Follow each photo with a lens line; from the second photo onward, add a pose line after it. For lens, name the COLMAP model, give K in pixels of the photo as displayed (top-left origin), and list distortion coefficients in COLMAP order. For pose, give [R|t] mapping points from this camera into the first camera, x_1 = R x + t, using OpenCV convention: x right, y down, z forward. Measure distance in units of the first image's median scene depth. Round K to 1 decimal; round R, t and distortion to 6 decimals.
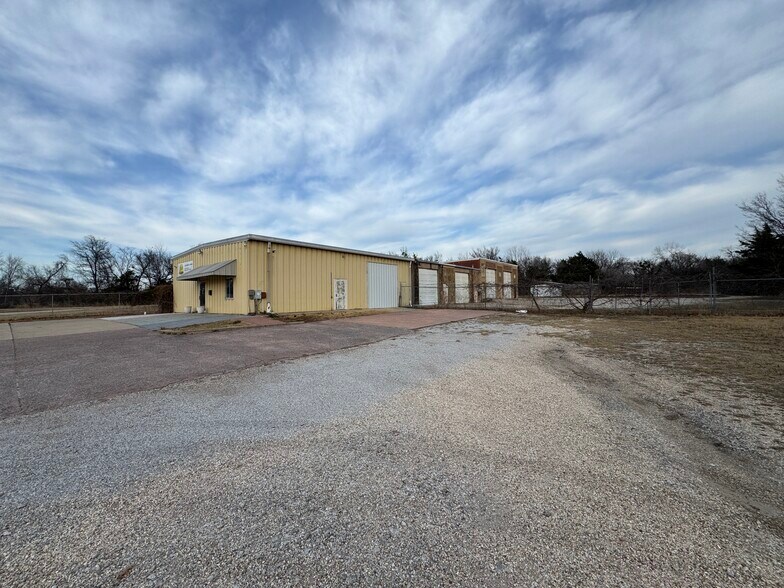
lens RADIAL K [[314.7, 0, 391.9], [0, 314.7, 292.0], [0, 0, 1]] dist [0.001054, -0.000183]
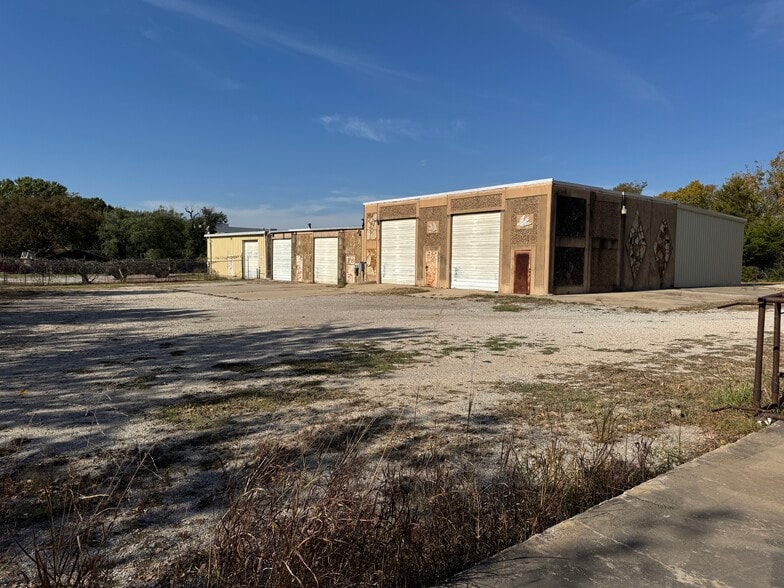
lens RADIAL K [[547.9, 0, 388.9], [0, 547.9, 290.1], [0, 0, 1]] dist [0.032897, -0.031431]
pose [[-0.163277, 0.053110, -0.985150, 1.480032], [-0.006252, 0.998474, 0.054865, -0.017080], [0.986561, 0.015118, -0.162695, 1.458582]]
